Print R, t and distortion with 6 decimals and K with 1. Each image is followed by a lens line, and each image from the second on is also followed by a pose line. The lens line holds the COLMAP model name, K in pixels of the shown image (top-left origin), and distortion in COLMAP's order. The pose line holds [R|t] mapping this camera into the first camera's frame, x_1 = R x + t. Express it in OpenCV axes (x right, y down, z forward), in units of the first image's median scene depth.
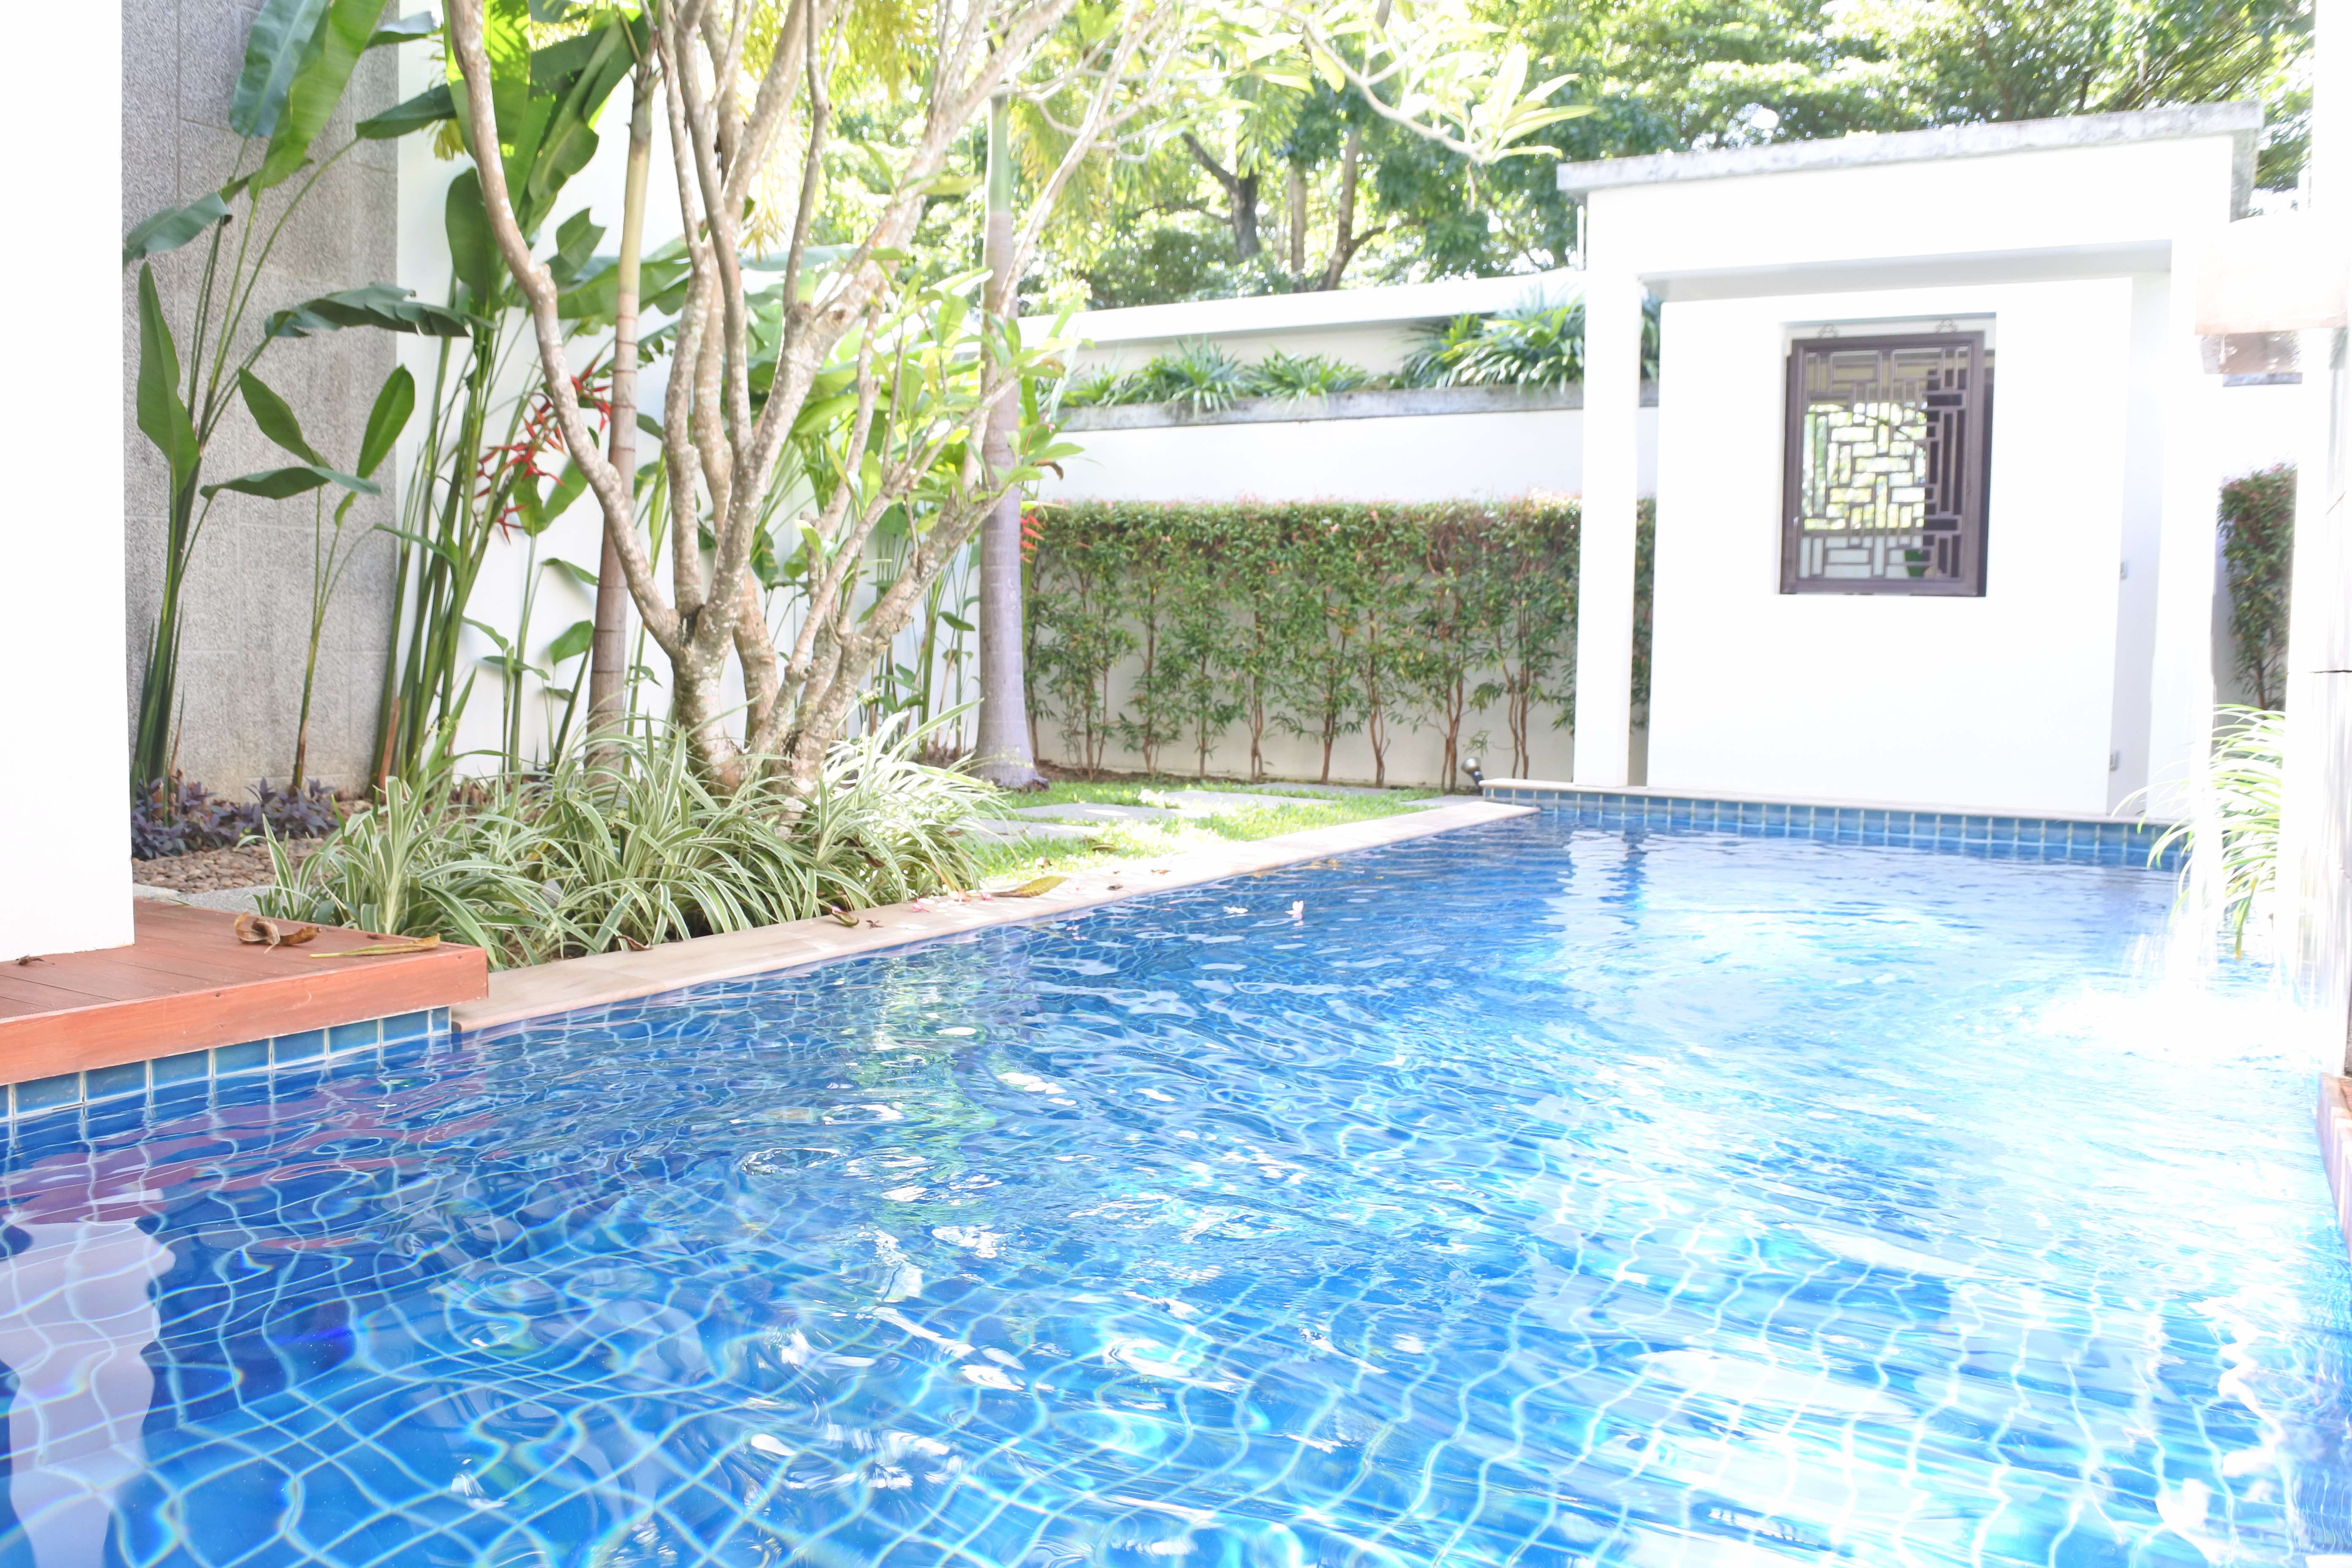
lens RADIAL K [[1804.8, 0, 1176.0], [0, 1804.8, 784.0], [0, 0, 1]] dist [-0.141693, 0.076533]
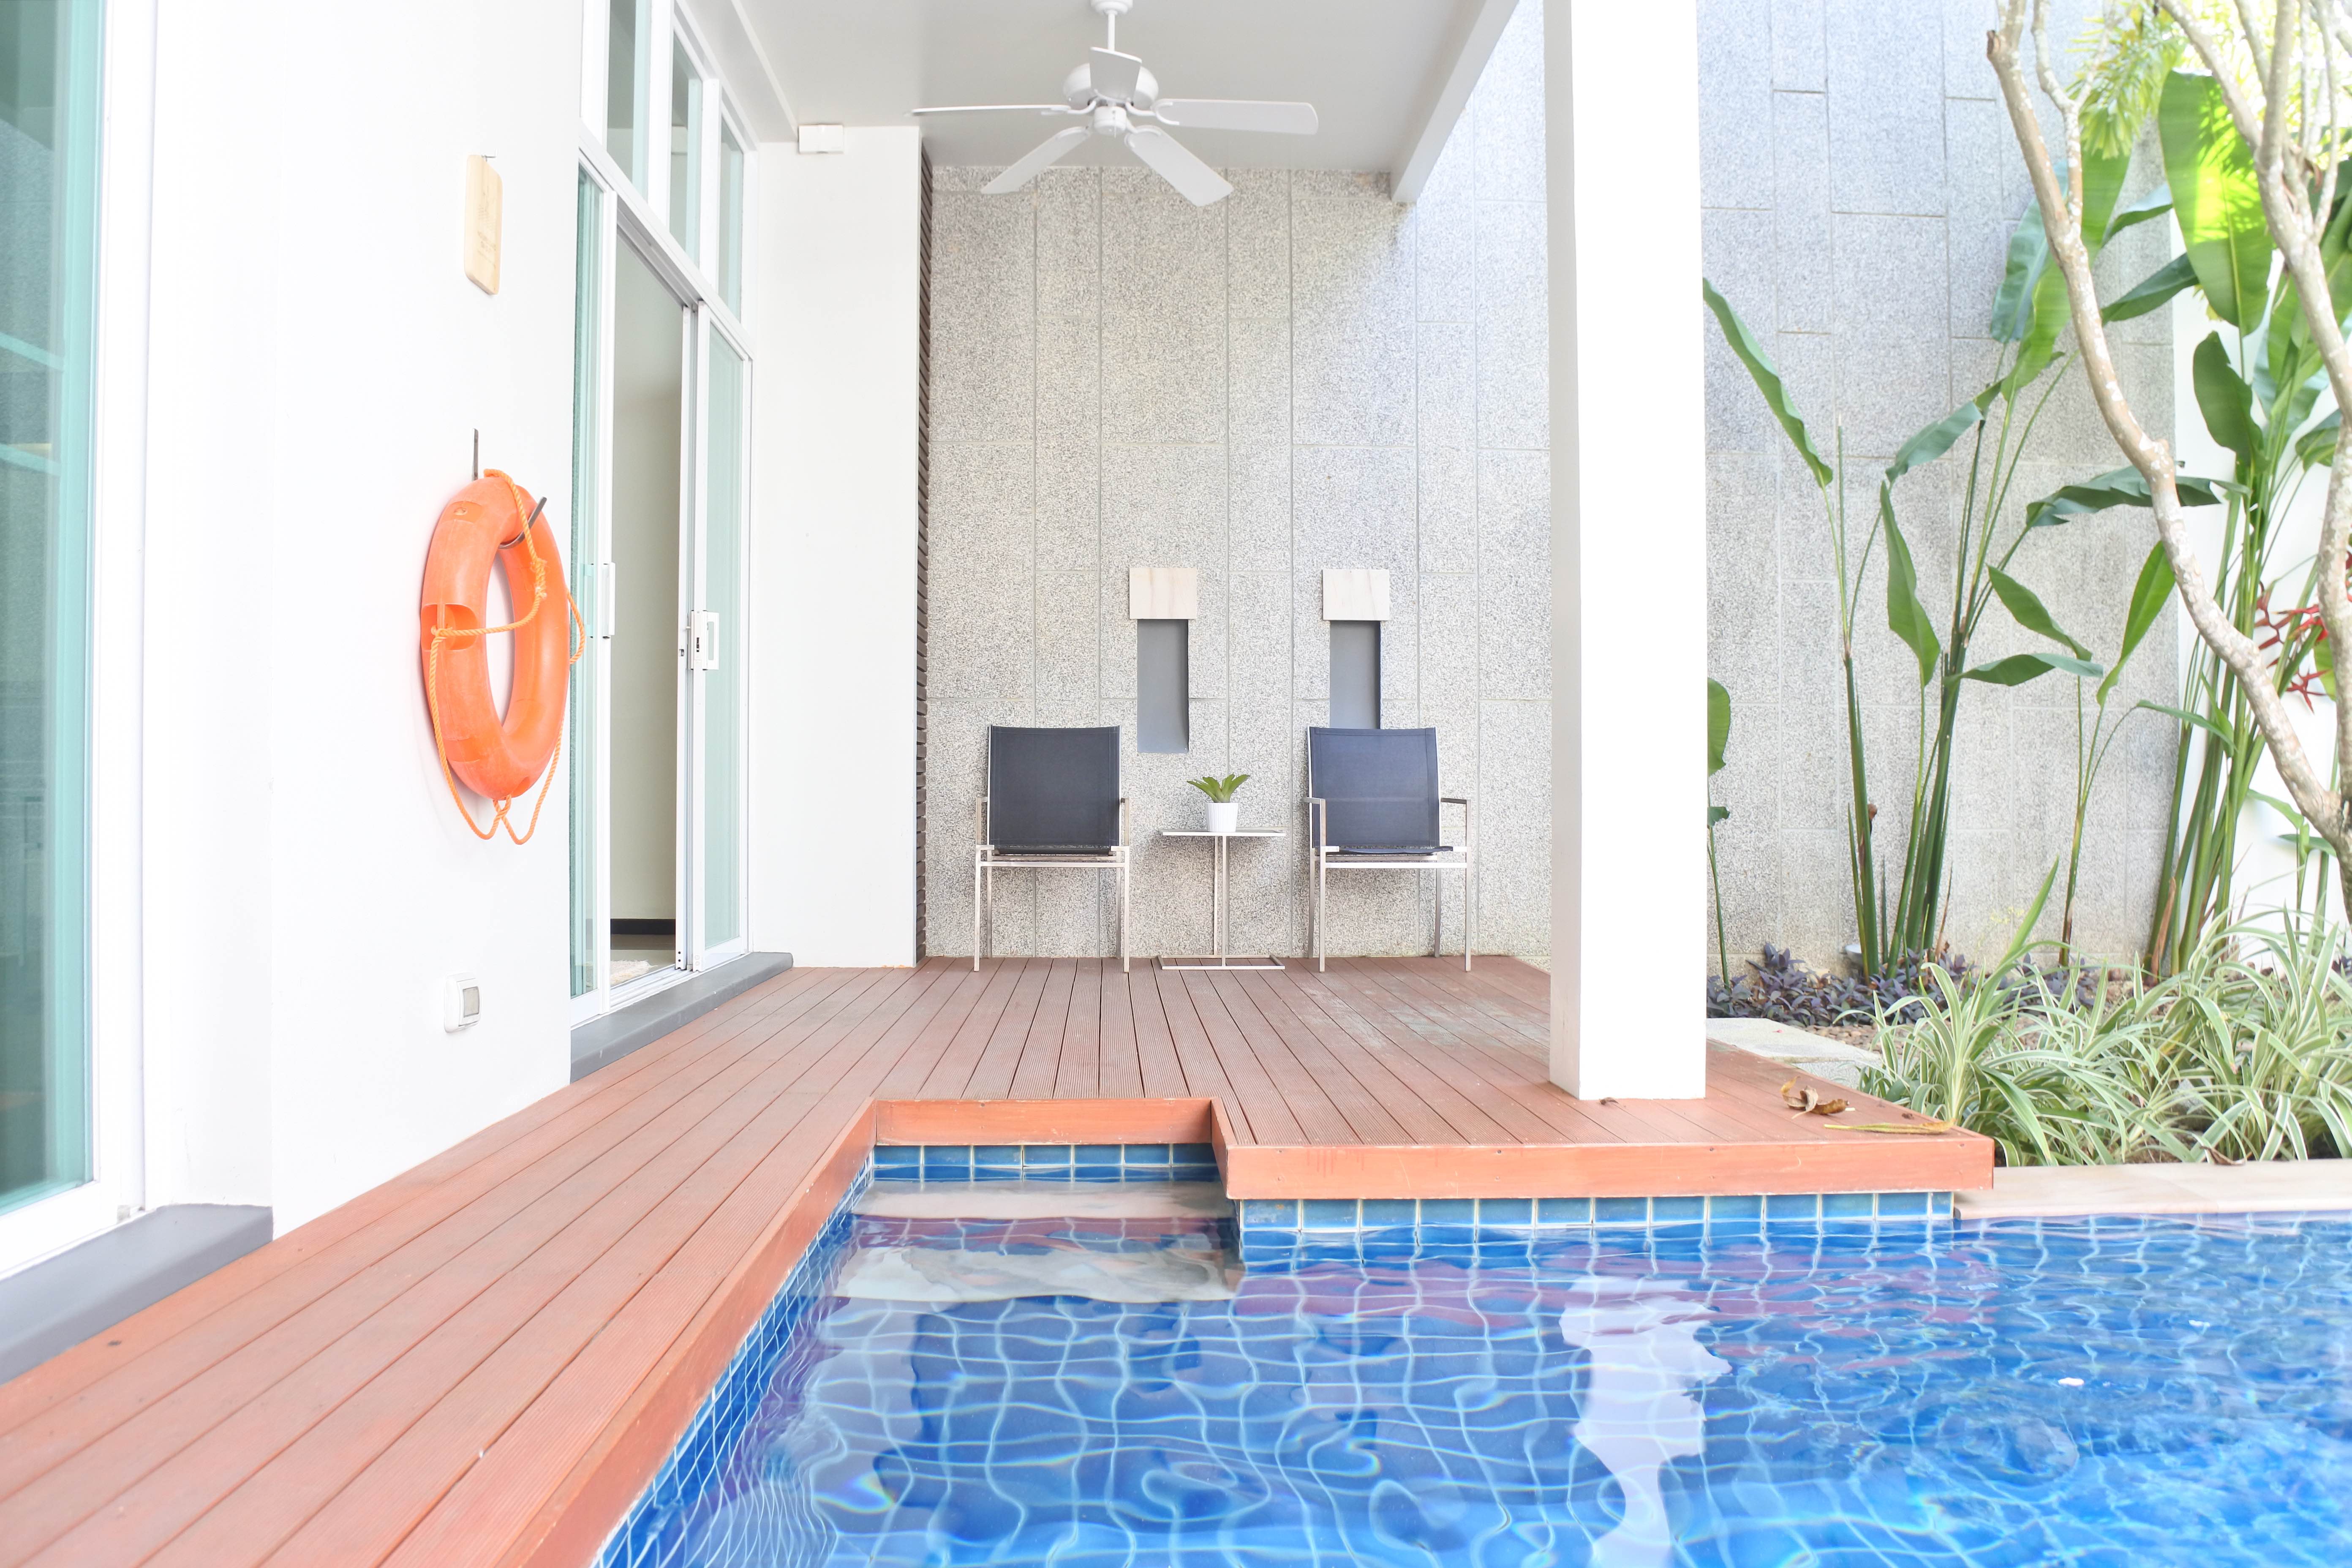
lens RADIAL K [[1804.8, 0, 1176.0], [0, 1804.8, 784.0], [0, 0, 1]] dist [-0.141693, 0.076533]
pose [[0.526844, -0.026325, -0.849554, 0.081160], [-0.055705, 0.996302, -0.065417, -0.006685], [0.848135, 0.081790, 0.523429, 0.025154]]
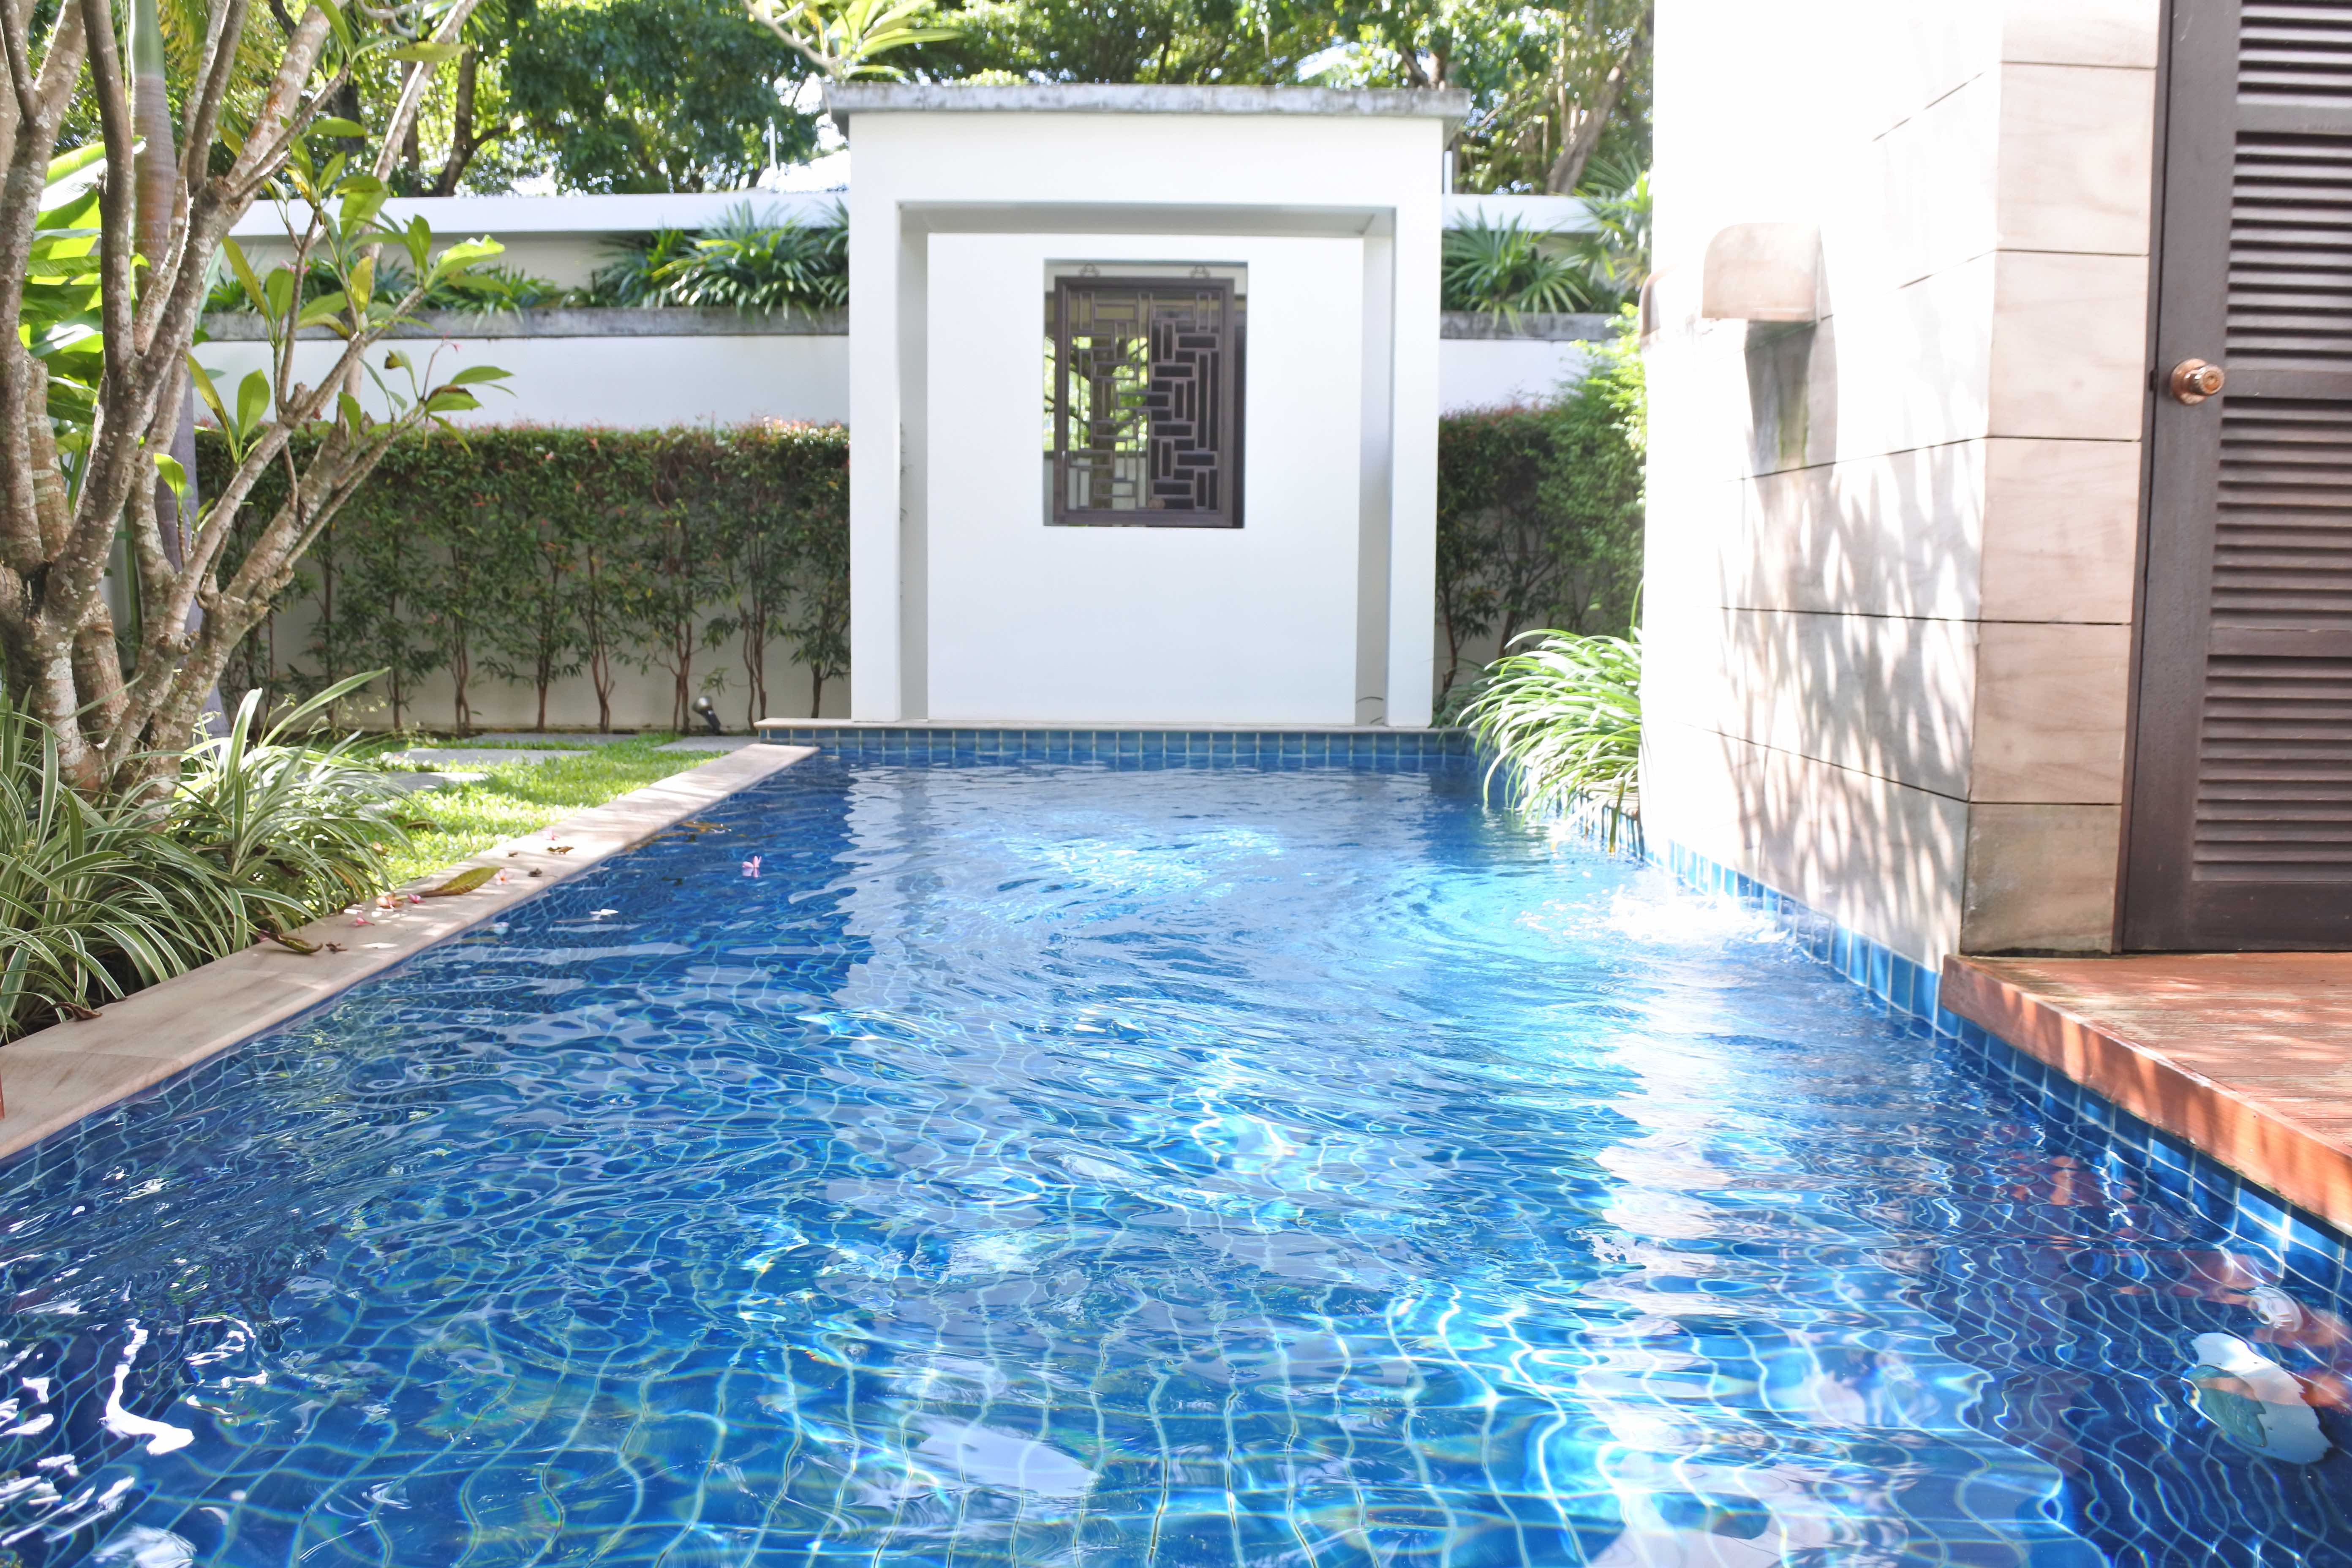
lens RADIAL K [[1804.8, 0, 1176.0], [0, 1804.8, 784.0], [0, 0, 1]] dist [-0.141693, 0.076533]
pose [[0.865236, -0.067588, 0.496789, -0.119516], [0.045568, 0.997372, 0.056328, -0.013117], [-0.499290, -0.026099, 0.866042, 0.057547]]
